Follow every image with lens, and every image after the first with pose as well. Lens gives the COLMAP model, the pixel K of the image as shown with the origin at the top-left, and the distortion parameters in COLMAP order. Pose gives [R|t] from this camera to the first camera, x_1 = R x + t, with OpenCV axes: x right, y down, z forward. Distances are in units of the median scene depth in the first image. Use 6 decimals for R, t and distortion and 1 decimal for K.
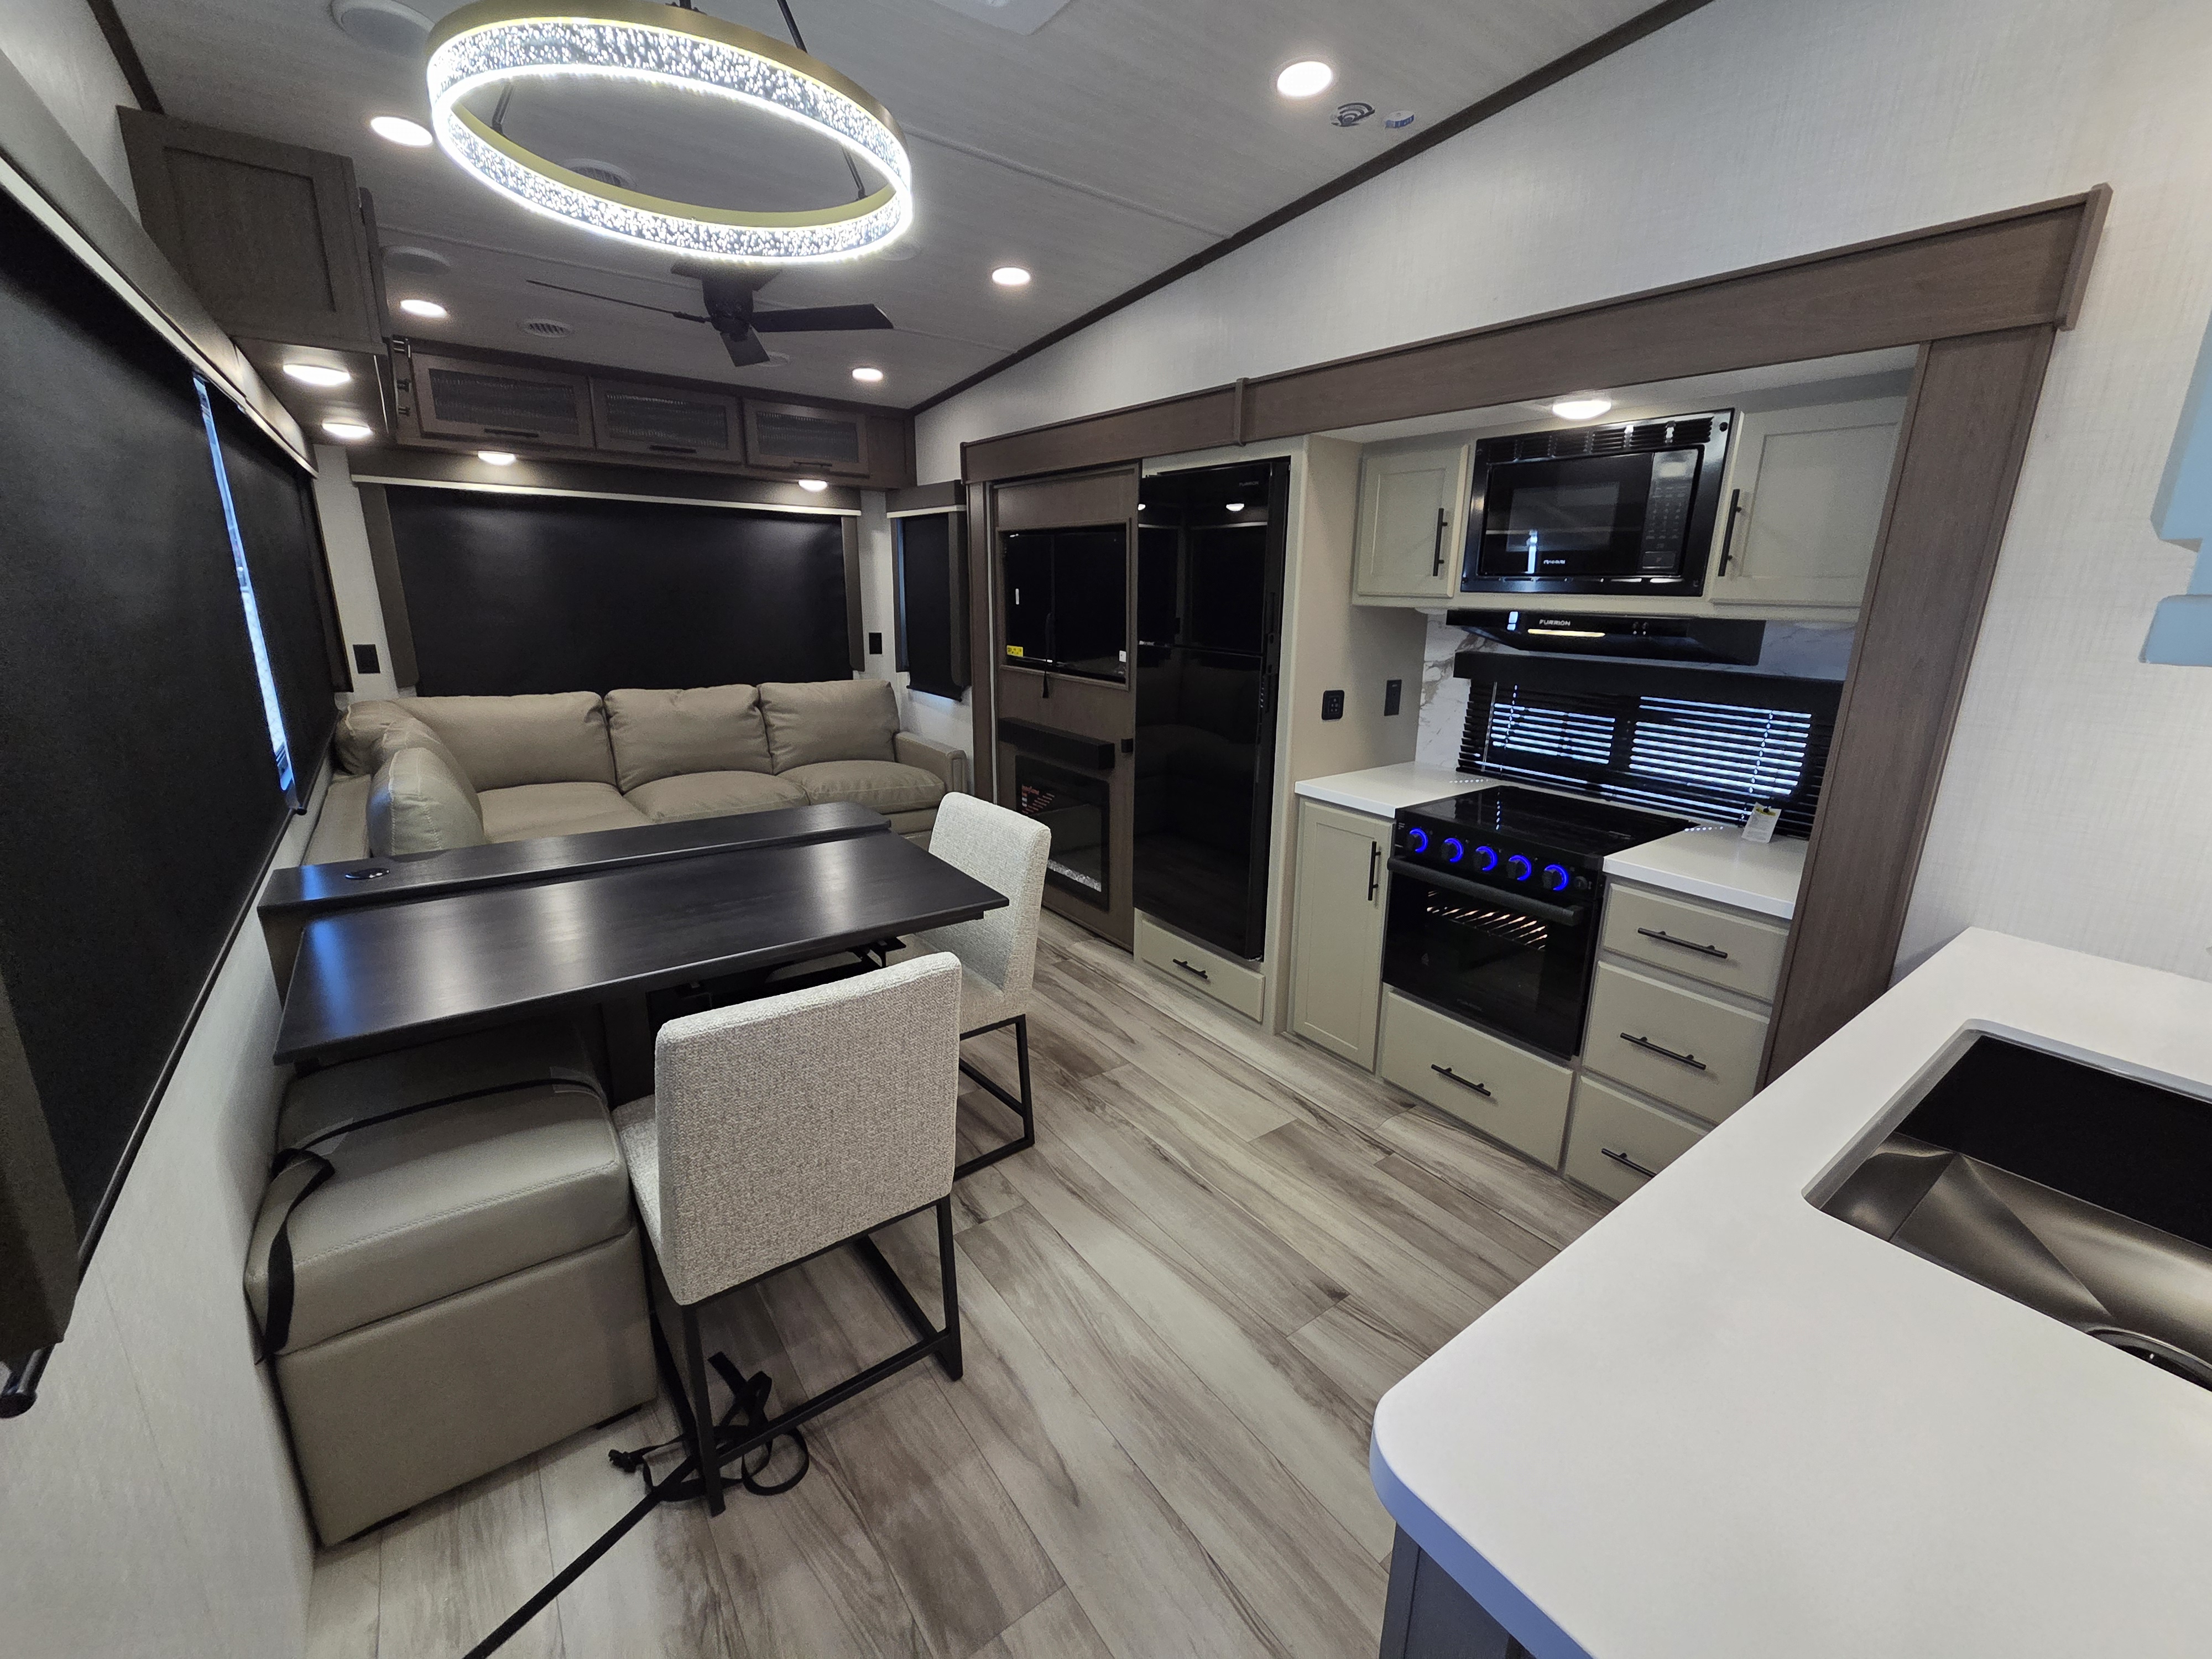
lens RADIAL K [[889.2, 0, 1113.7], [0, 889.2, 847.4], [0, 0, 1]] dist [0.000906, -0.003582]
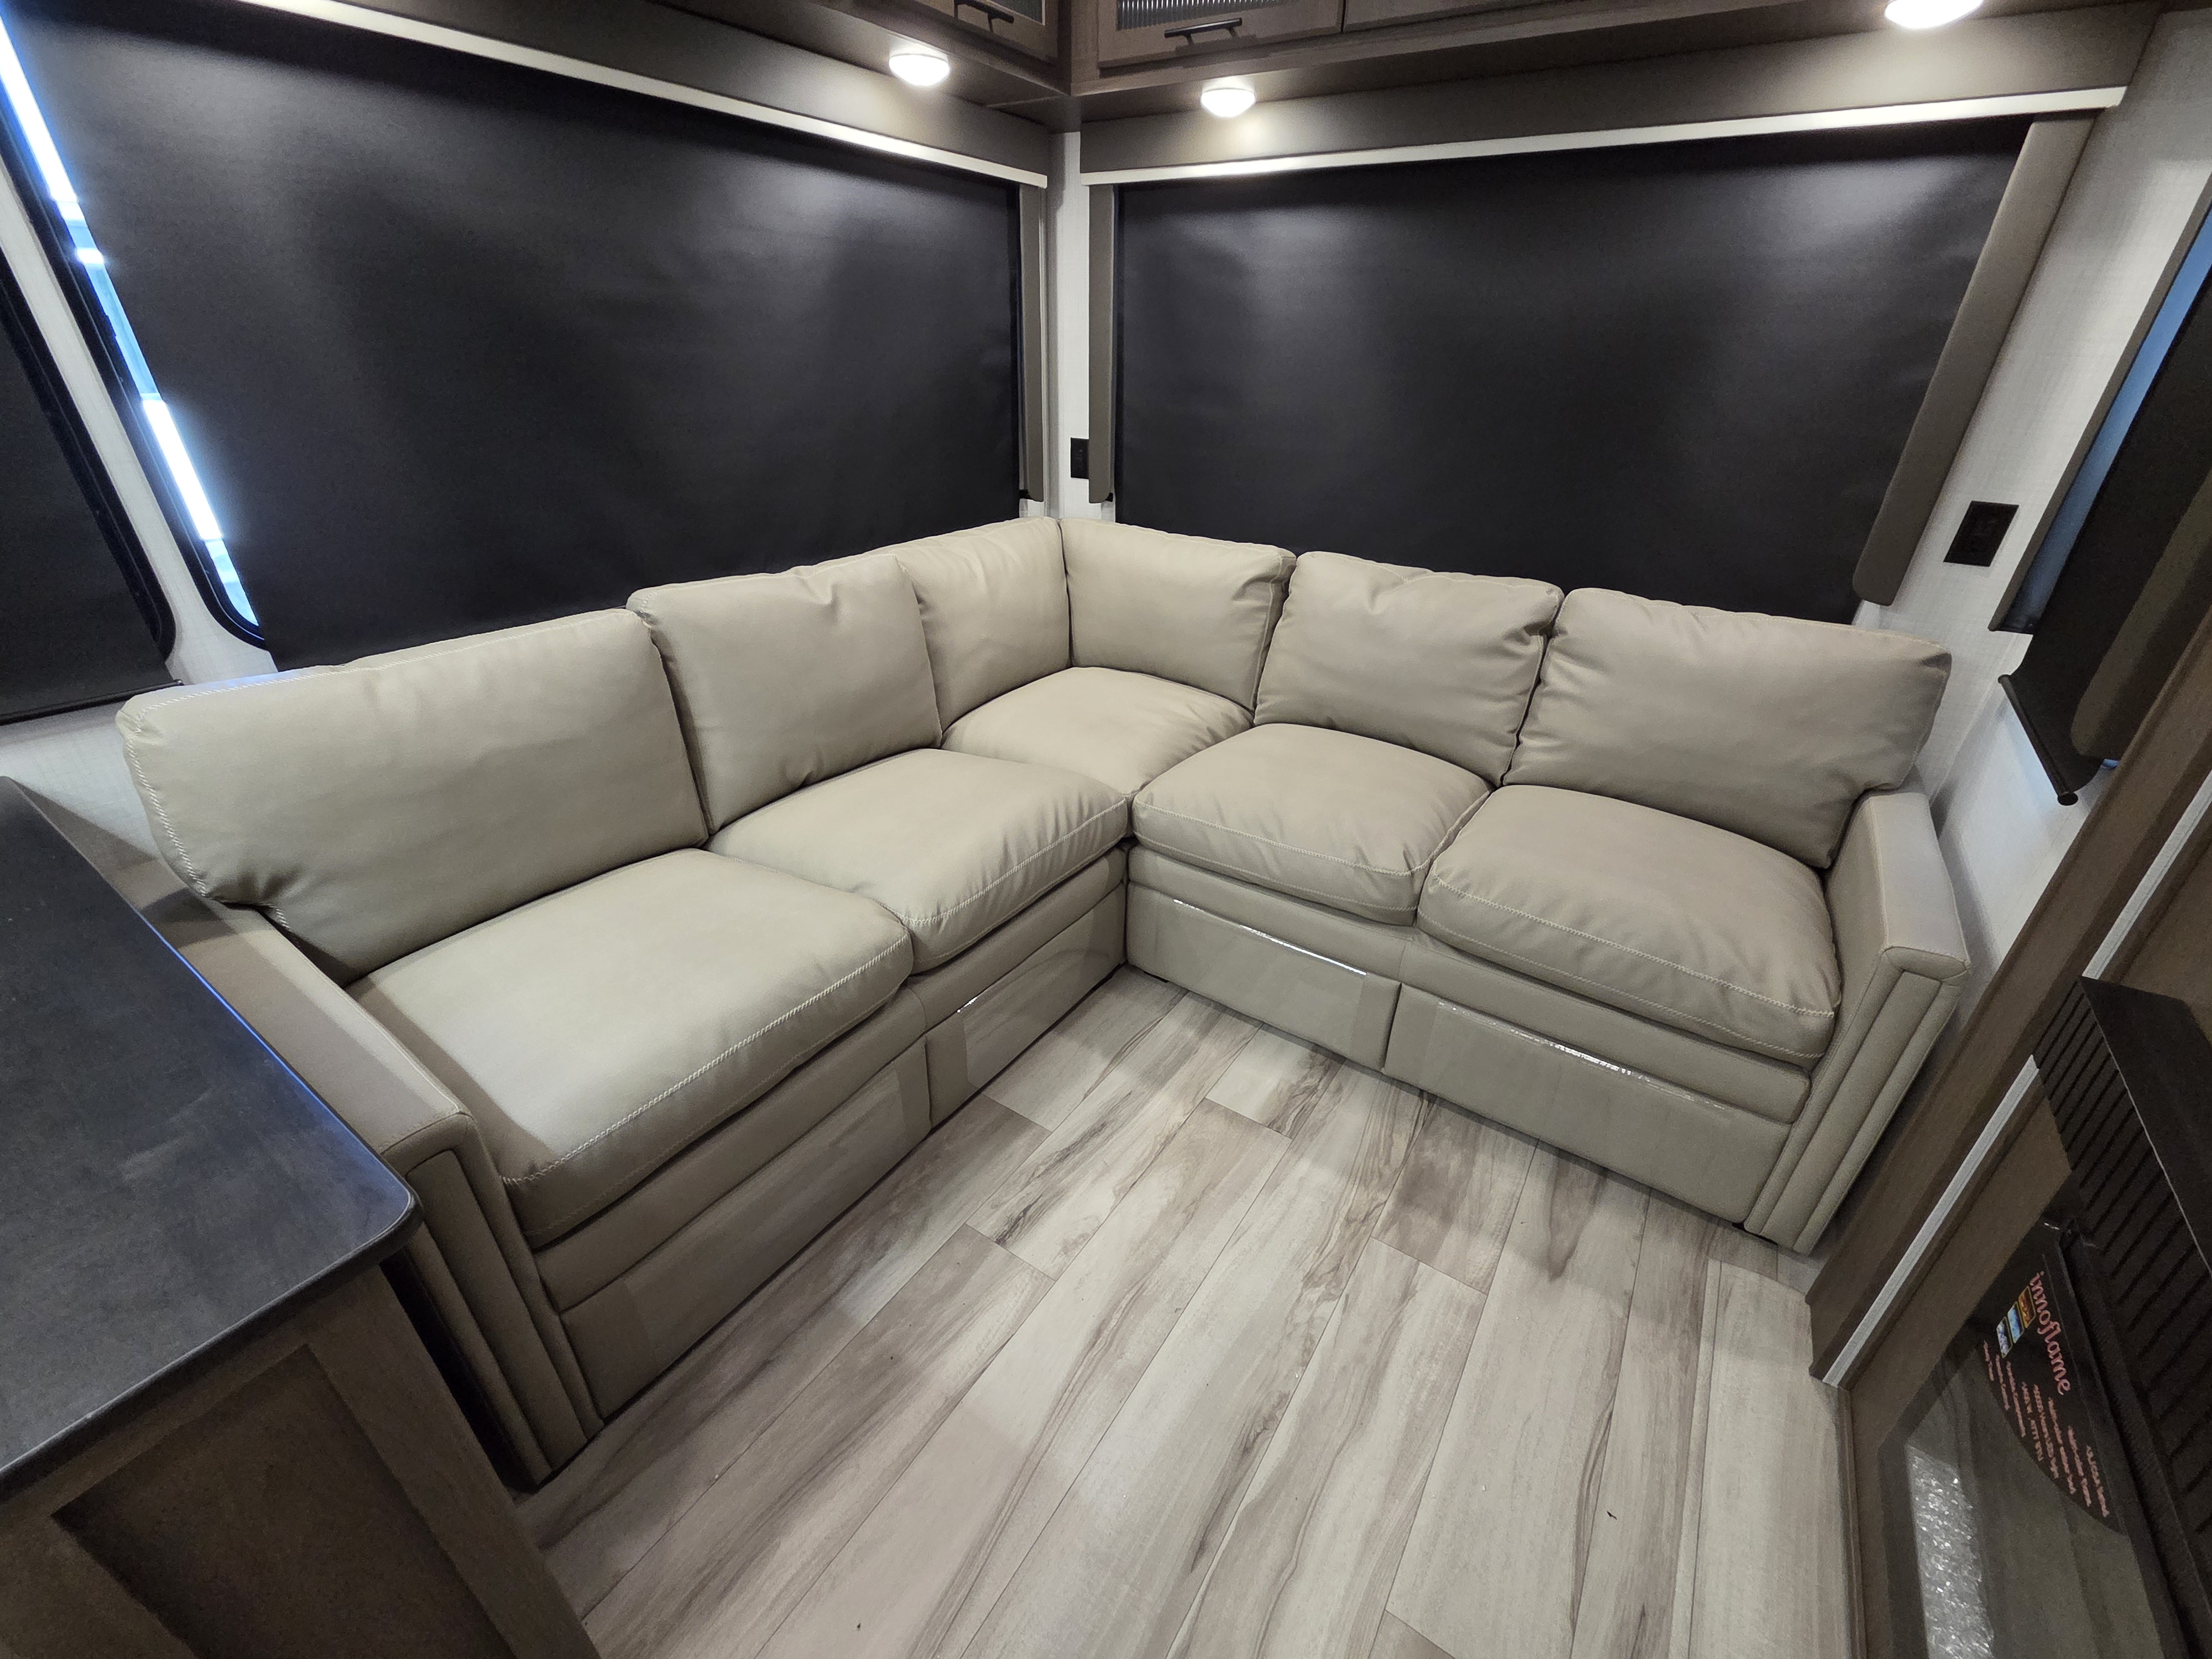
lens RADIAL K [[889.2, 0, 1113.7], [0, 889.2, 847.4], [0, 0, 1]] dist [0.000906, -0.003582]
pose [[0.347123, 0.441460, -0.827417, -0.045325], [-0.283061, 0.890449, 0.356339, -0.165234], [0.894082, 0.110516, 0.434056, 0.622134]]
